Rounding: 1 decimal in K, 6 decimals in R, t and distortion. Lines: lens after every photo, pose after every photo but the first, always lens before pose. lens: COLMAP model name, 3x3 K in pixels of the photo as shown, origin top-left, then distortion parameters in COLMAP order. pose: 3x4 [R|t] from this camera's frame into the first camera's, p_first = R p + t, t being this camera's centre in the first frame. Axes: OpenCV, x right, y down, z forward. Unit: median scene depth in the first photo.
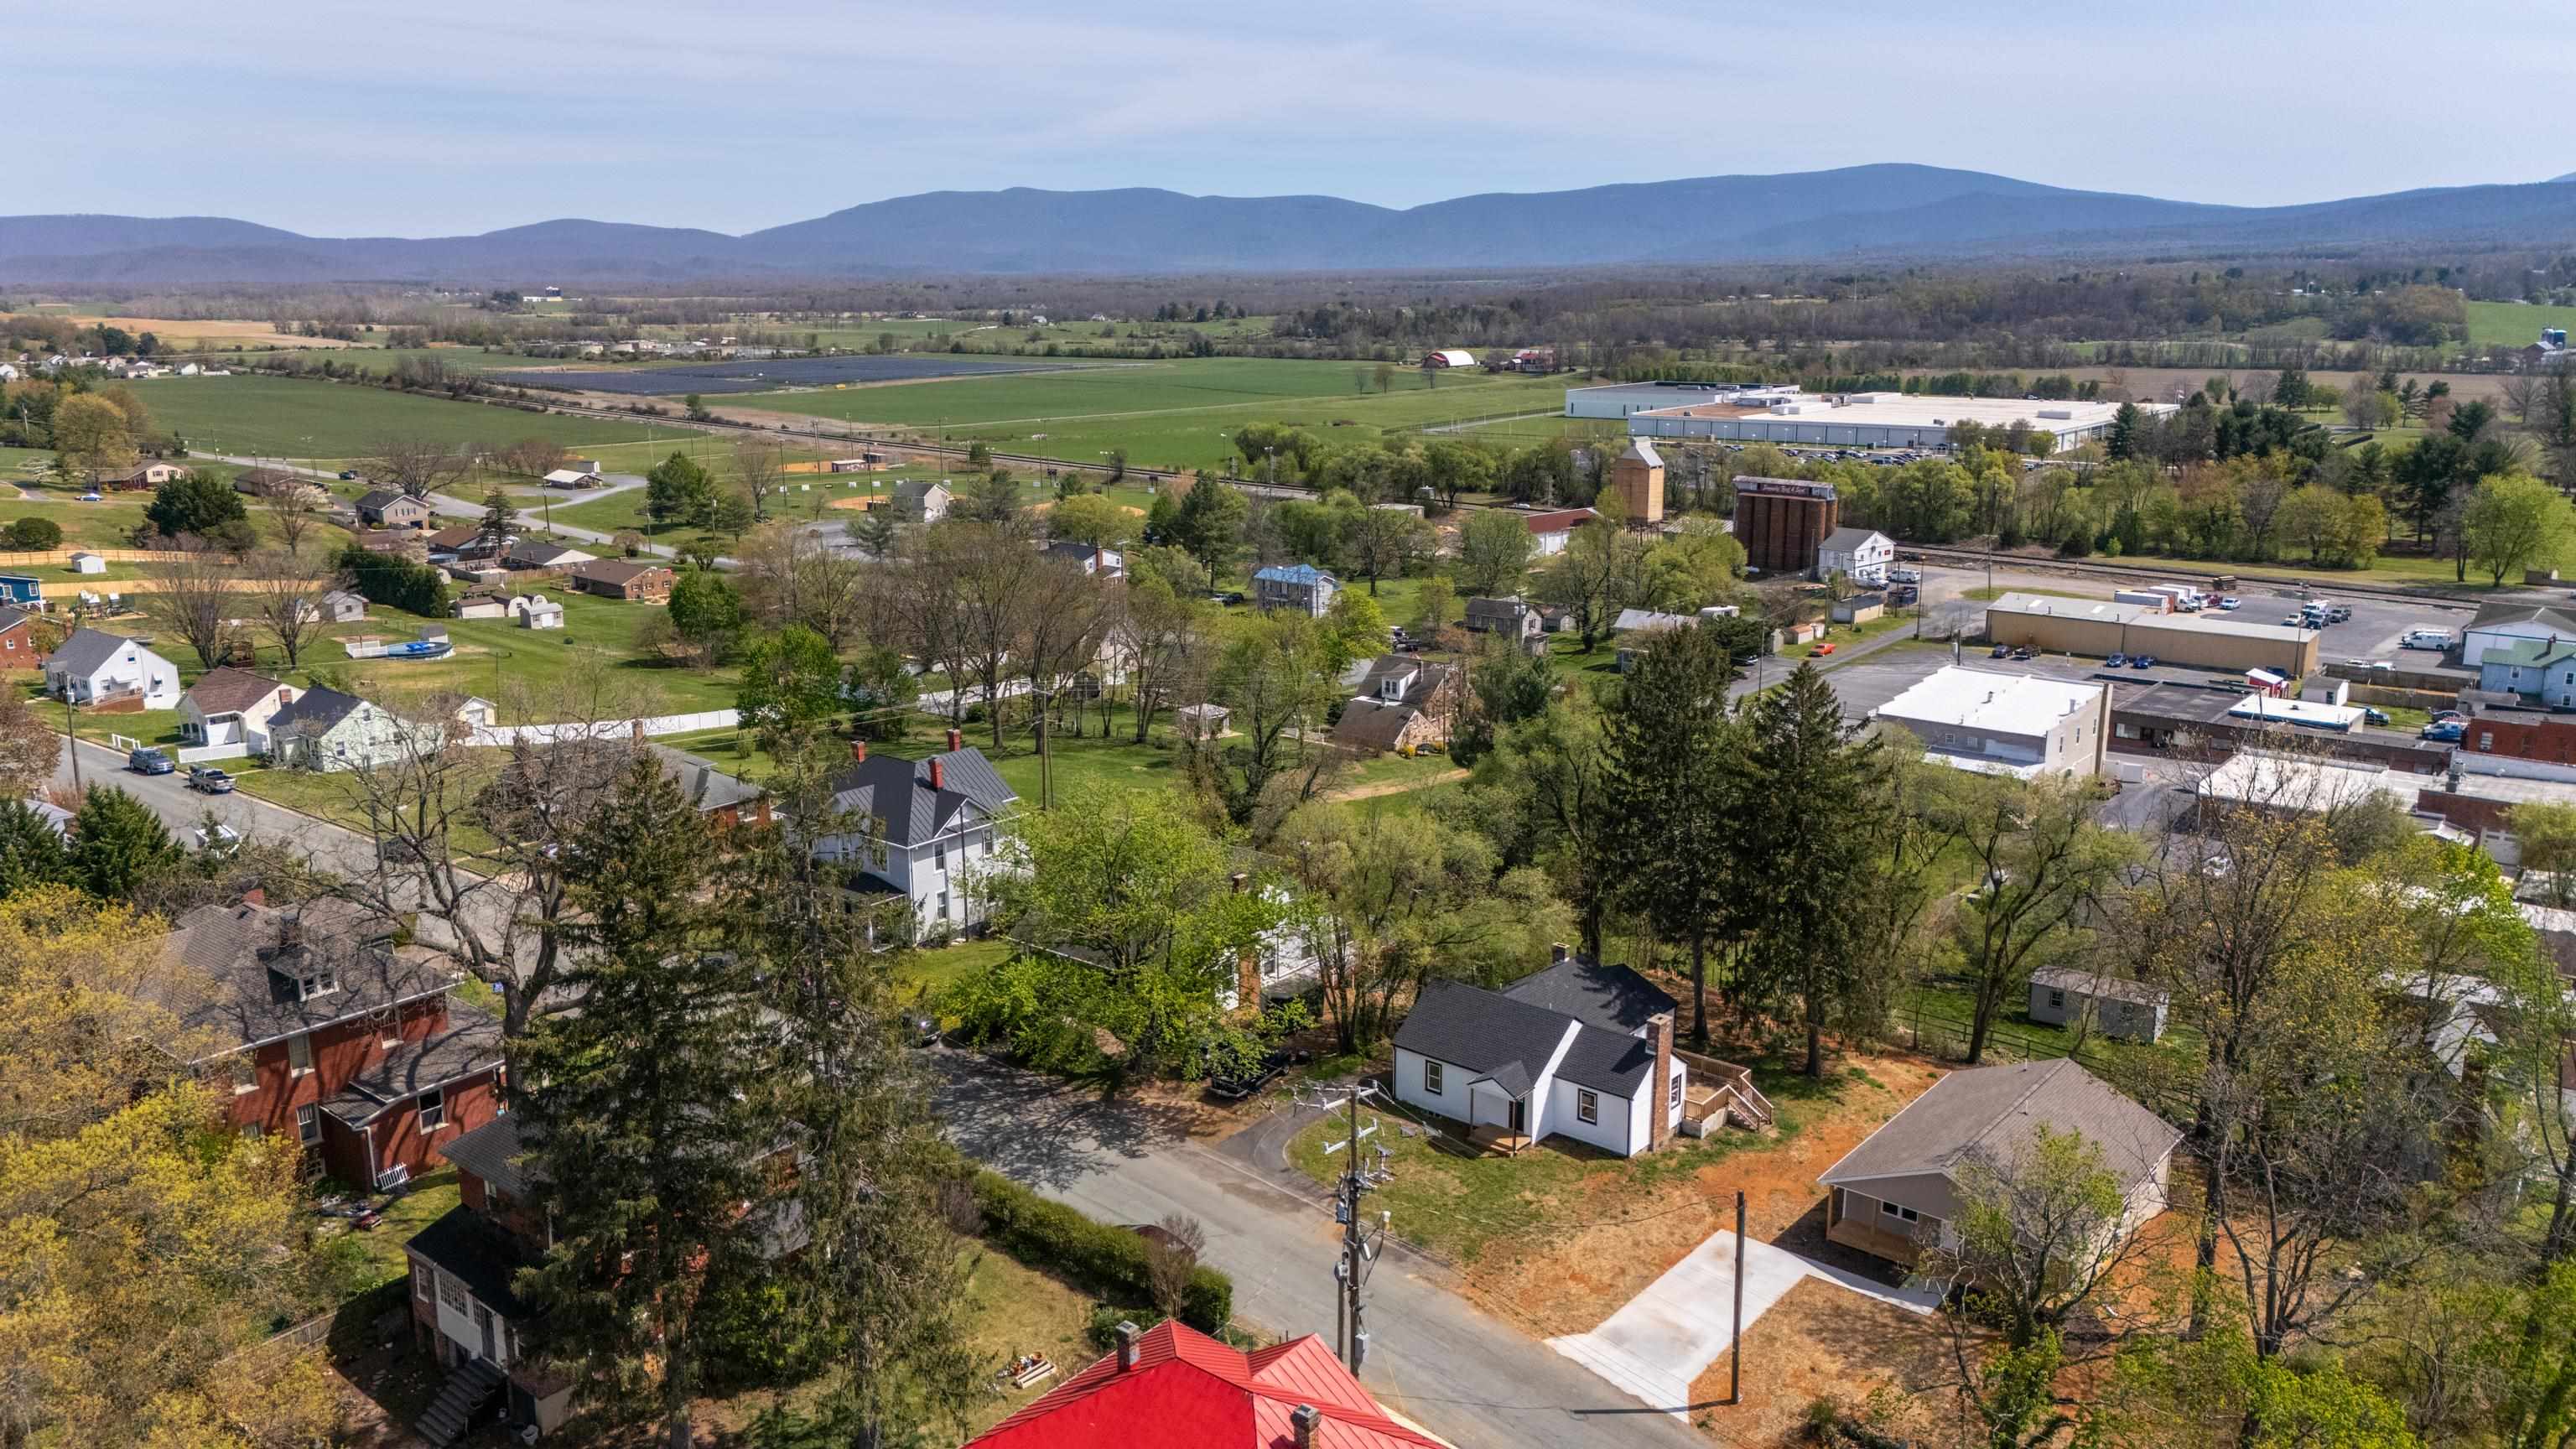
lens RADIAL K [[1898.6, 0, 1288.0], [0, 1898.6, 724.5], [0, 0, 1]] dist [0.086316, -0.090860]
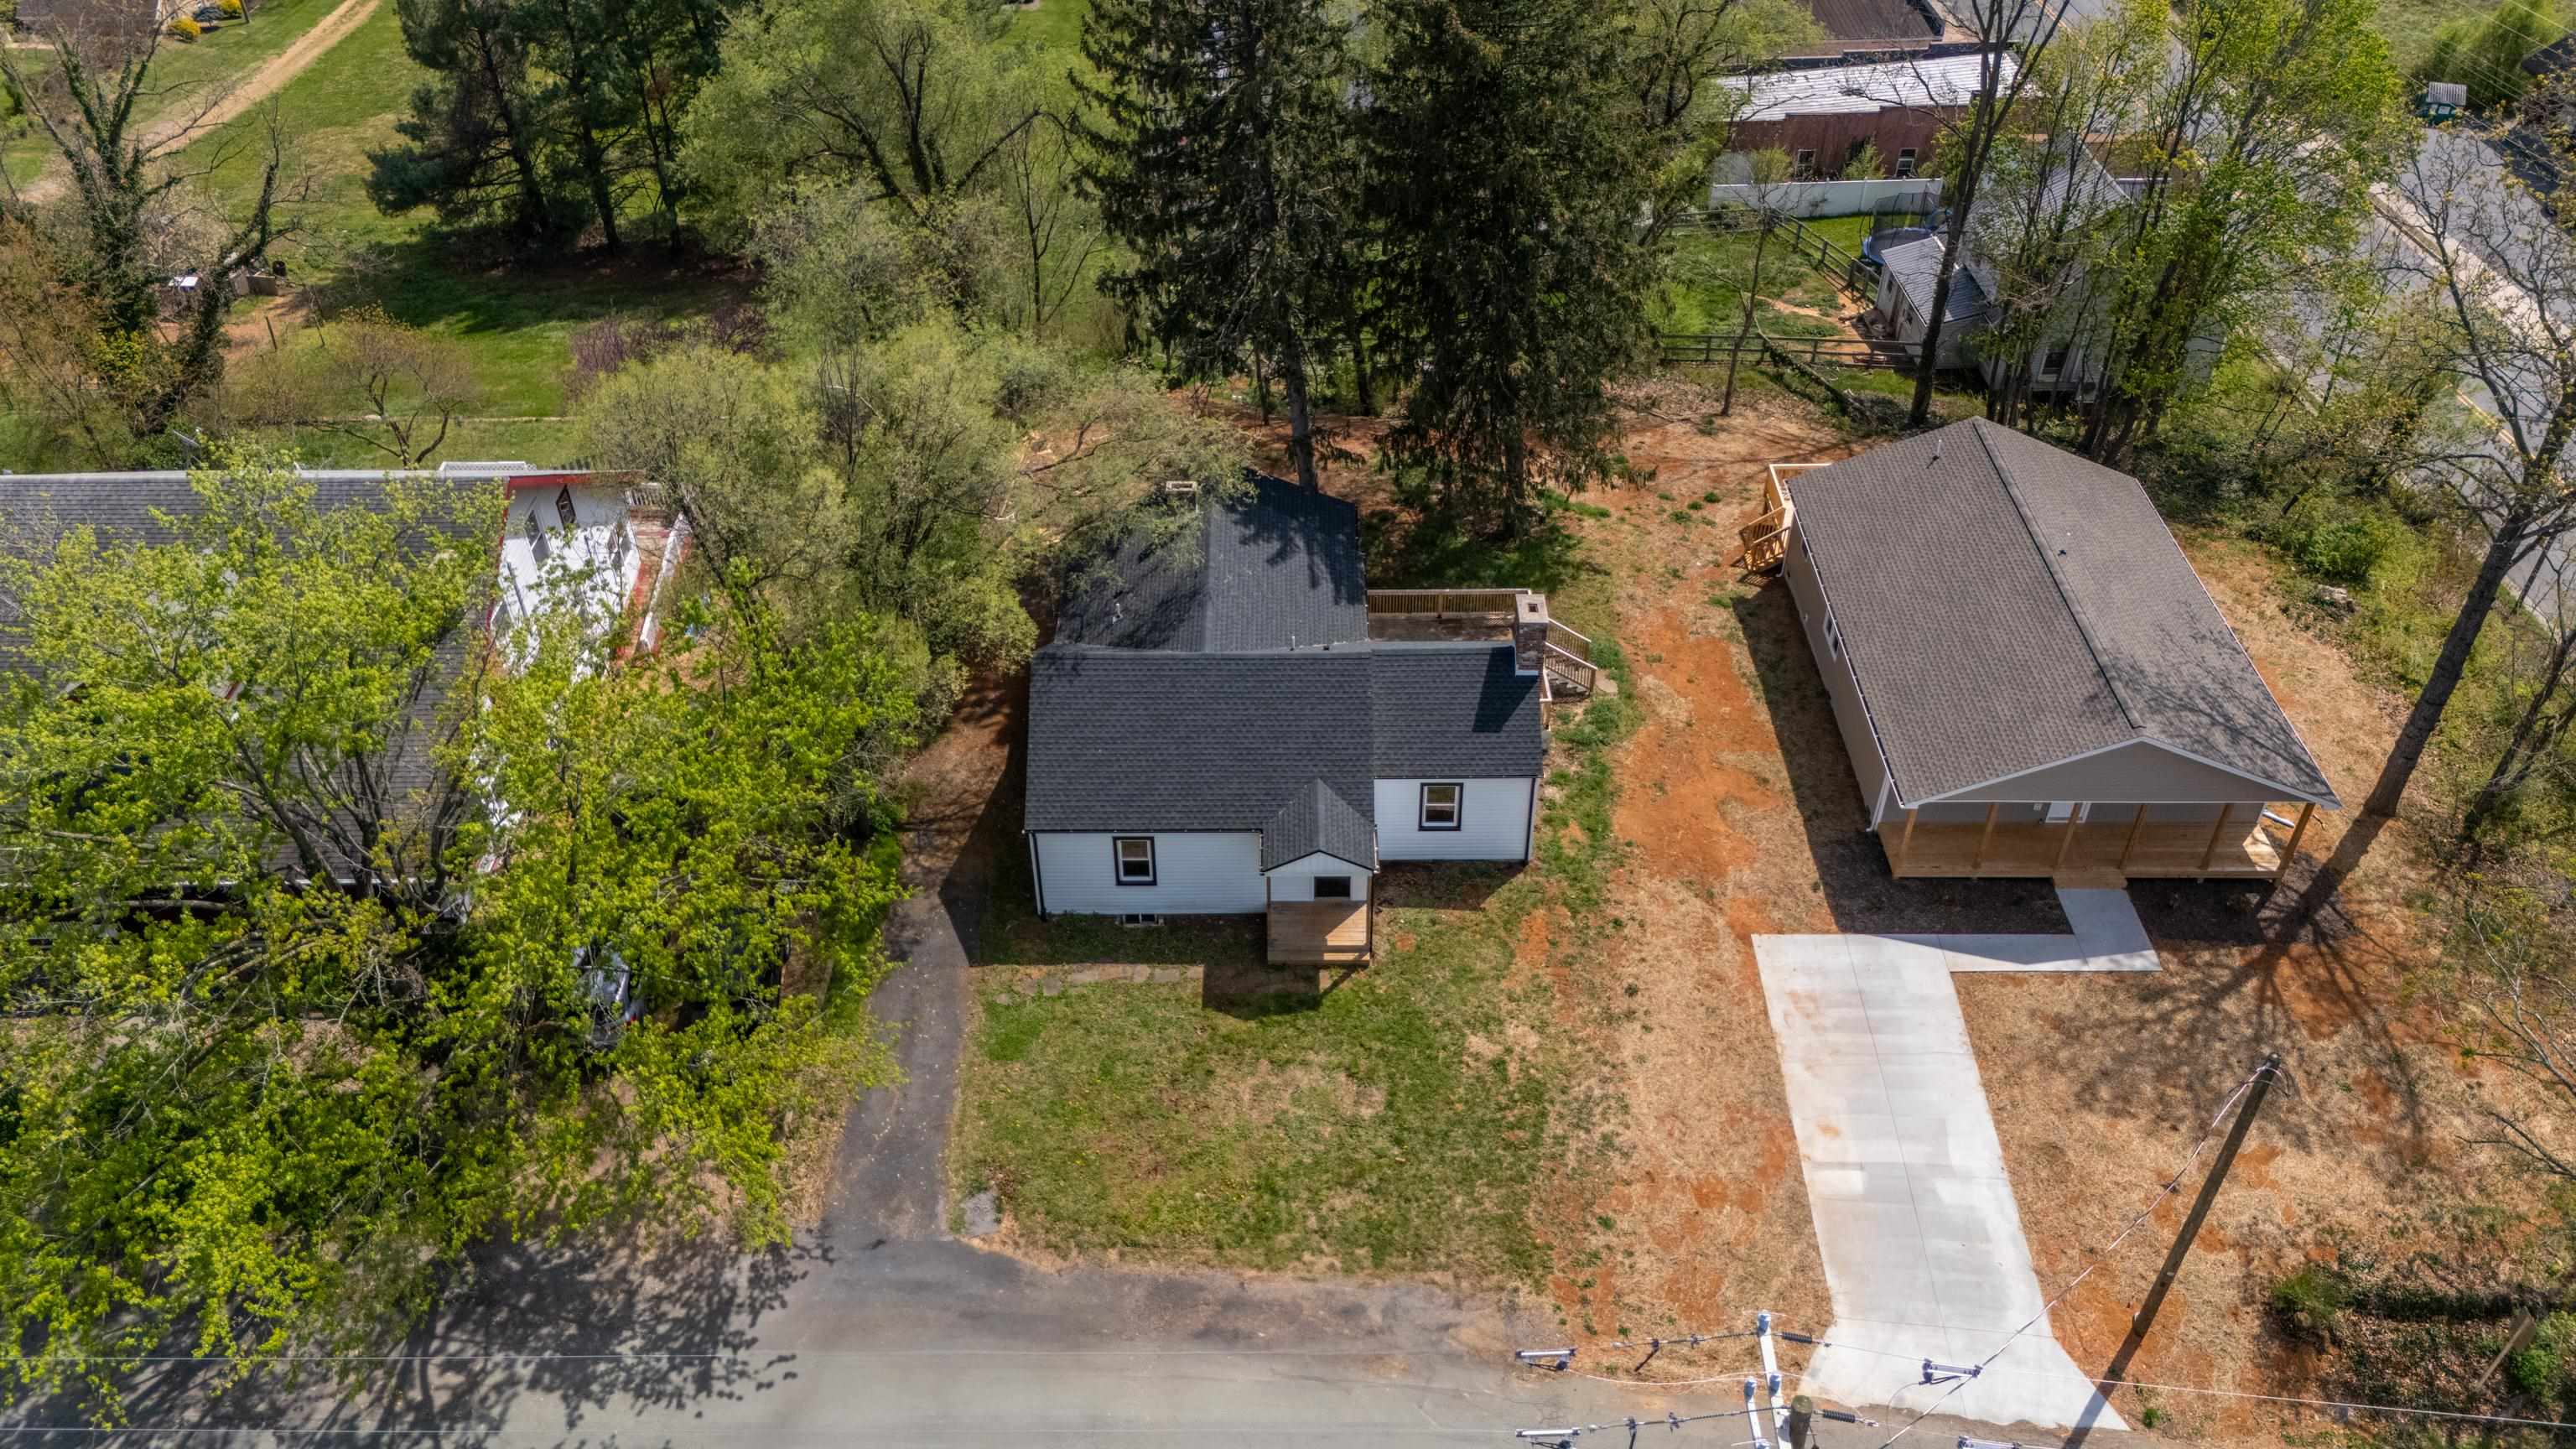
lens RADIAL K [[1898.6, 0, 1288.0], [0, 1898.6, 724.5], [0, 0, 1]] dist [0.086316, -0.090860]
pose [[0.771009, -0.403914, 0.492339, -0.114758], [0.149884, 0.866496, 0.476151, -0.069262], [-0.618934, -0.293324, 0.728616, 0.602732]]
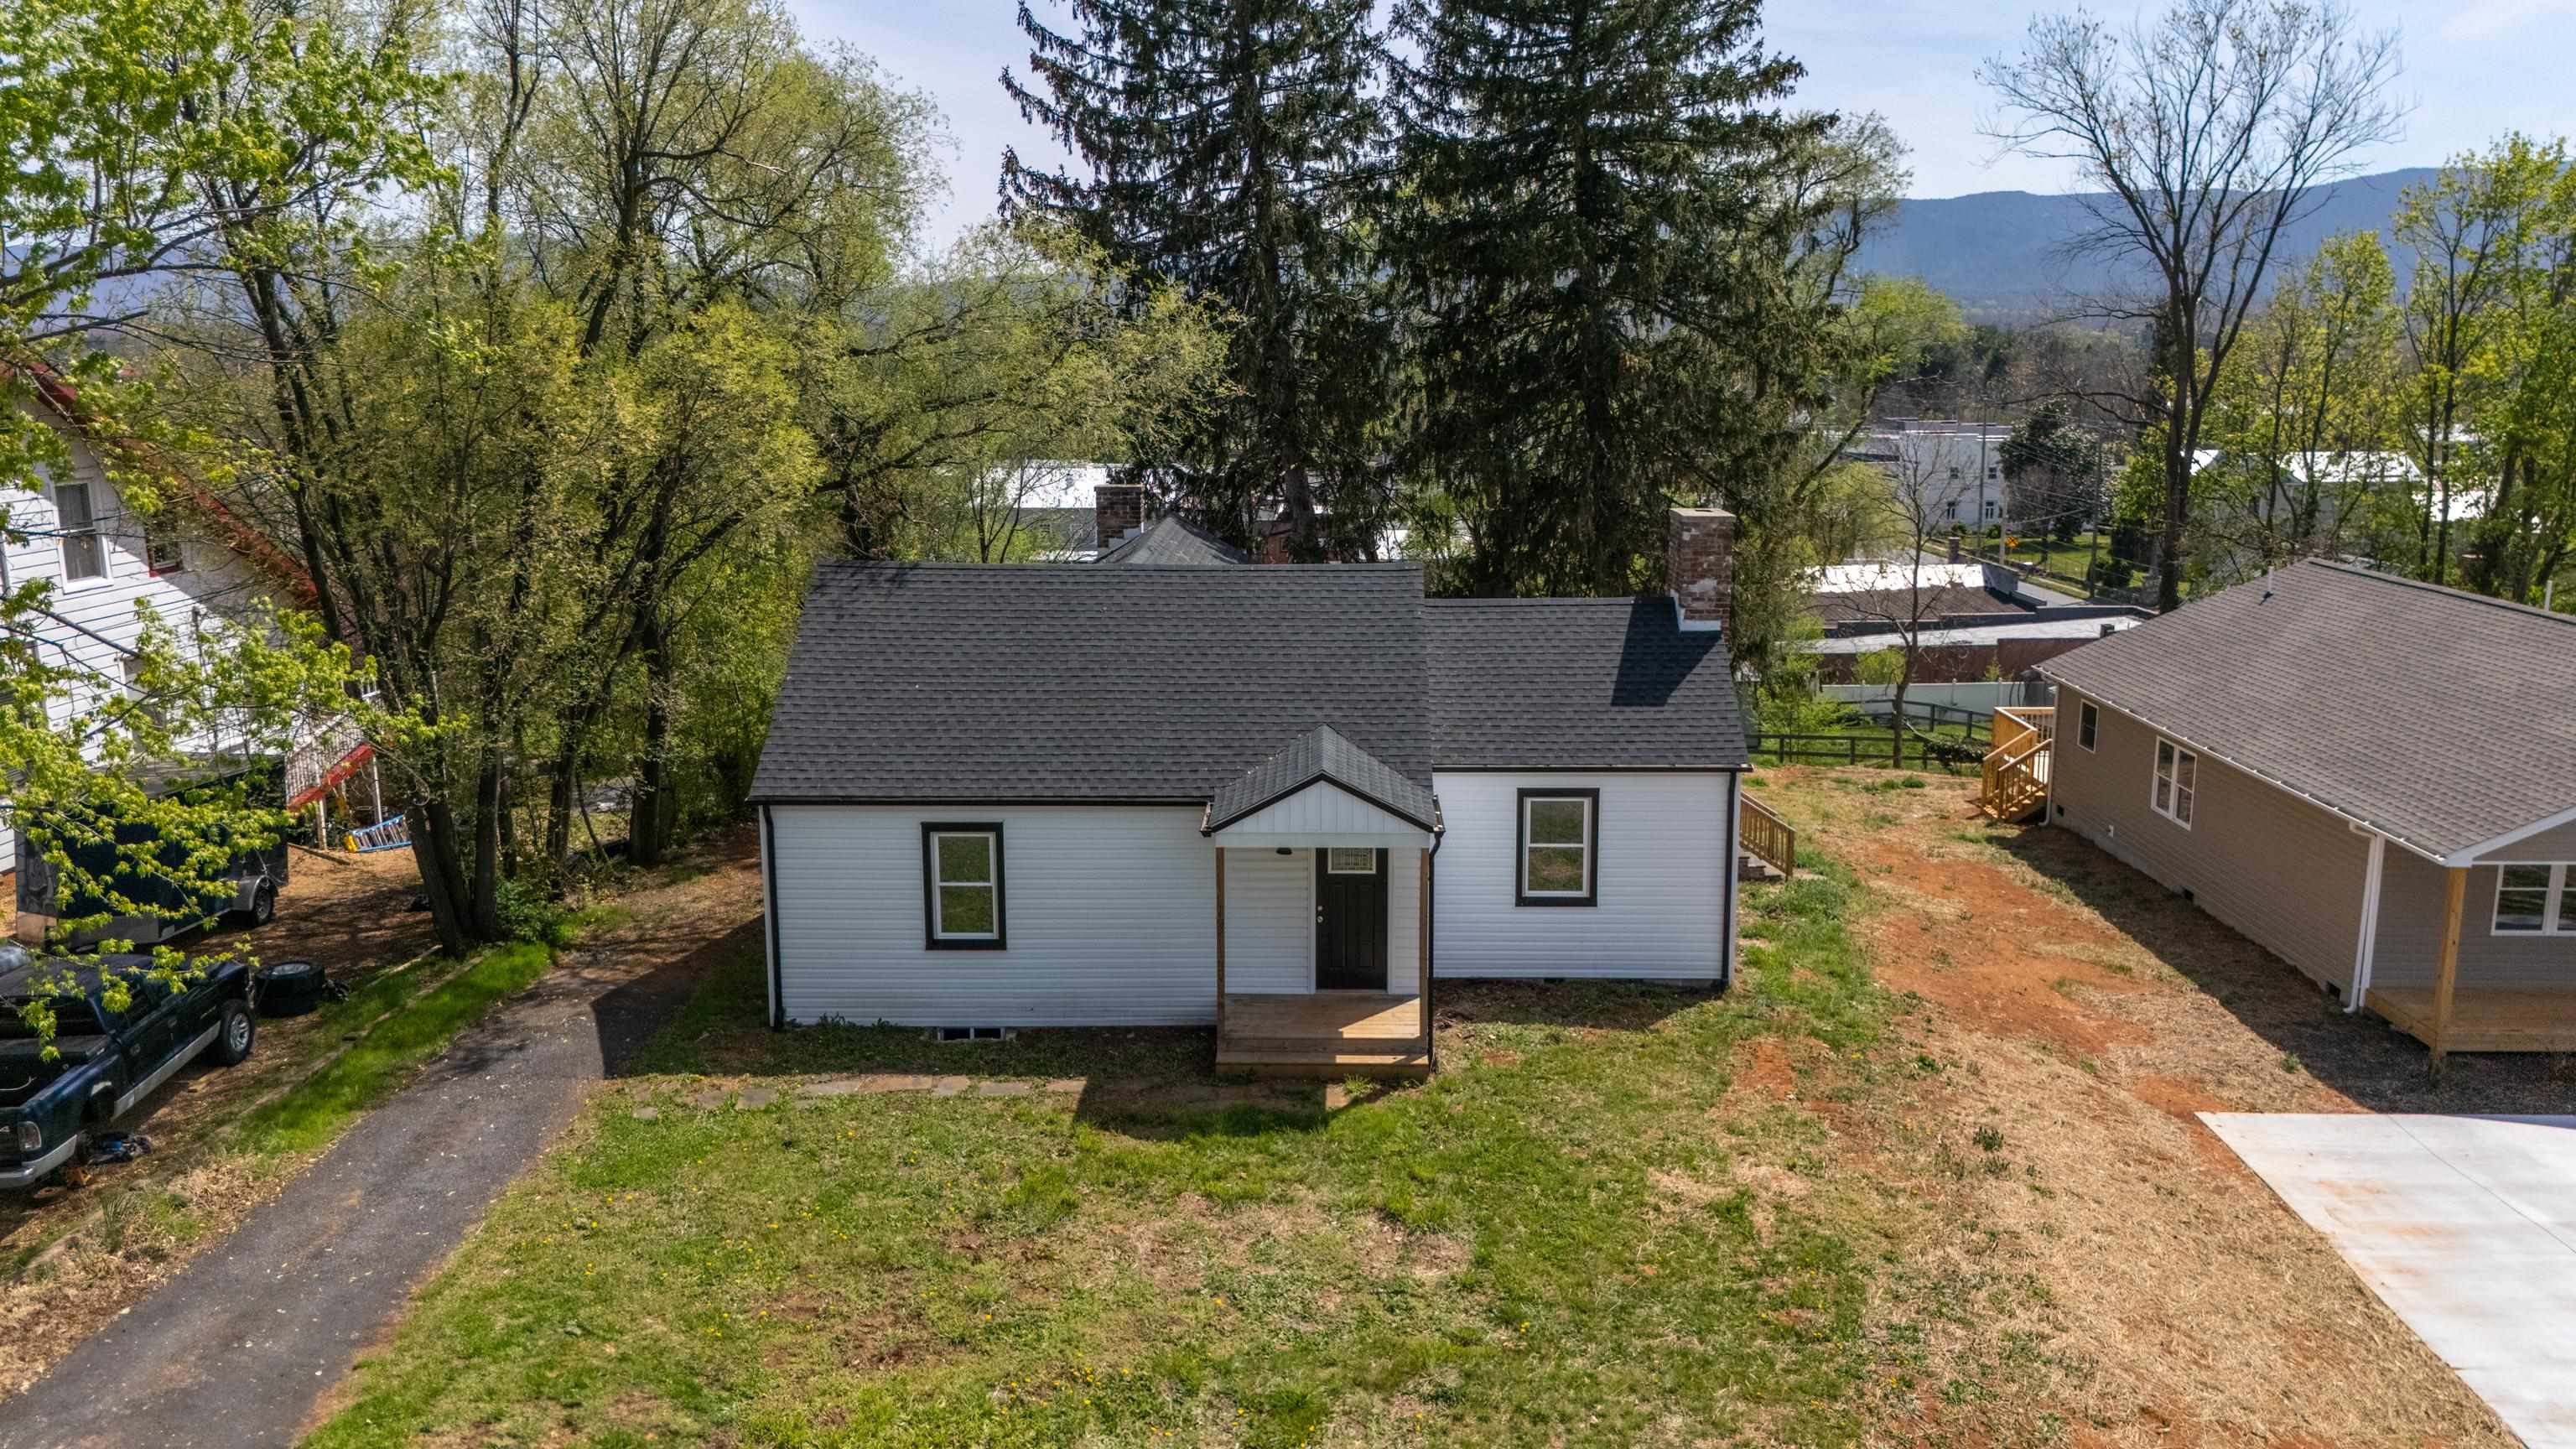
lens RADIAL K [[1913.6, 0, 1288.0], [0, 1913.6, 724.5], [0, 0, 1]] dist [0.058779, -0.048157]
pose [[0.786416, -0.121000, 0.605730, -0.038444], [0.144536, 0.989449, 0.010001, 0.160881], [-0.600549, 0.079685, 0.795608, 0.739519]]
